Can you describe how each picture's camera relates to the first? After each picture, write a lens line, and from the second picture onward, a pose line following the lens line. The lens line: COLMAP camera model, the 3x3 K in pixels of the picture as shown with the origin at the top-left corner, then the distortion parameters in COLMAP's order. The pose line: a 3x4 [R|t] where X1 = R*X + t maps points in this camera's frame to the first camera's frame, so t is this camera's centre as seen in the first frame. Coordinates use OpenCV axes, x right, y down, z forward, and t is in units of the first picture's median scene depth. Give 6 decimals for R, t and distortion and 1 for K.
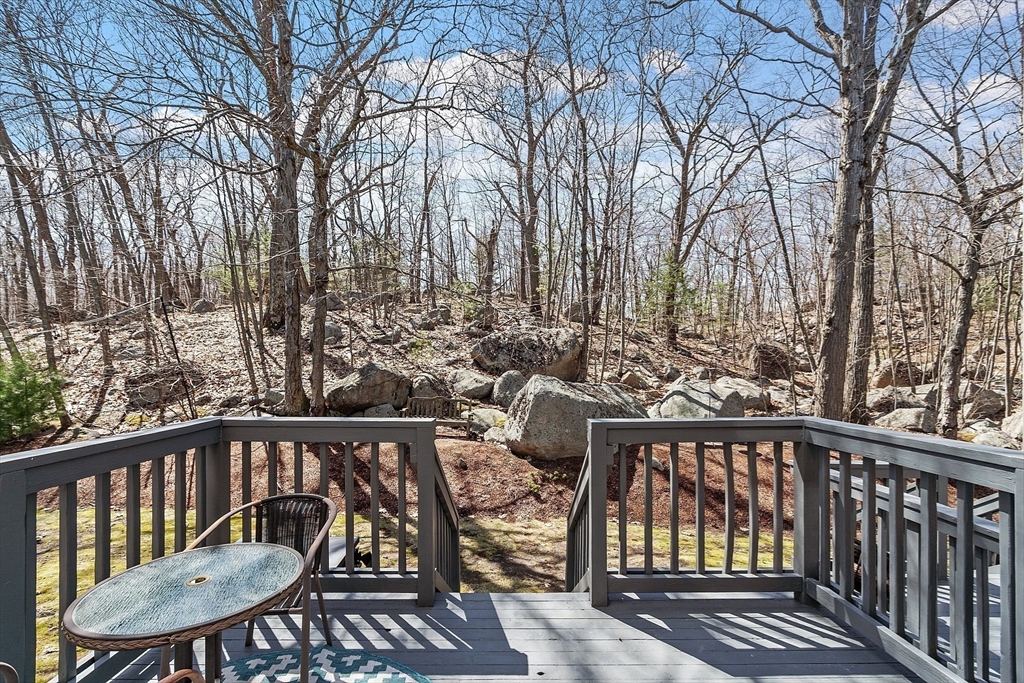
lens RADIAL K [[446.7, 0, 508.0], [0, 446.7, 352.1], [0, 0, 1]] dist [0.001202, -0.000054]
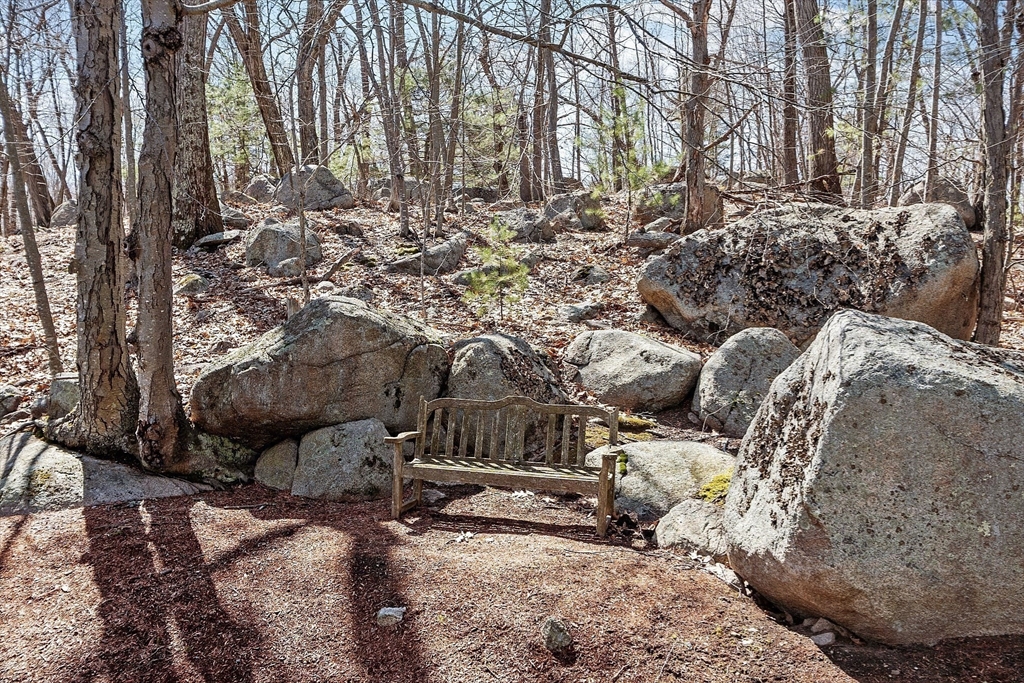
lens RADIAL K [[925.0, 0, 512.0], [0, 925.0, 341.5], [0, 0, 1]] dist [-0.005967, -0.000571]
pose [[0.966654, -0.009011, -0.255929, 0.009014], [0.010632, 0.999931, 0.004953, 0.049740], [0.255866, -0.007509, 0.966683, 0.322976]]
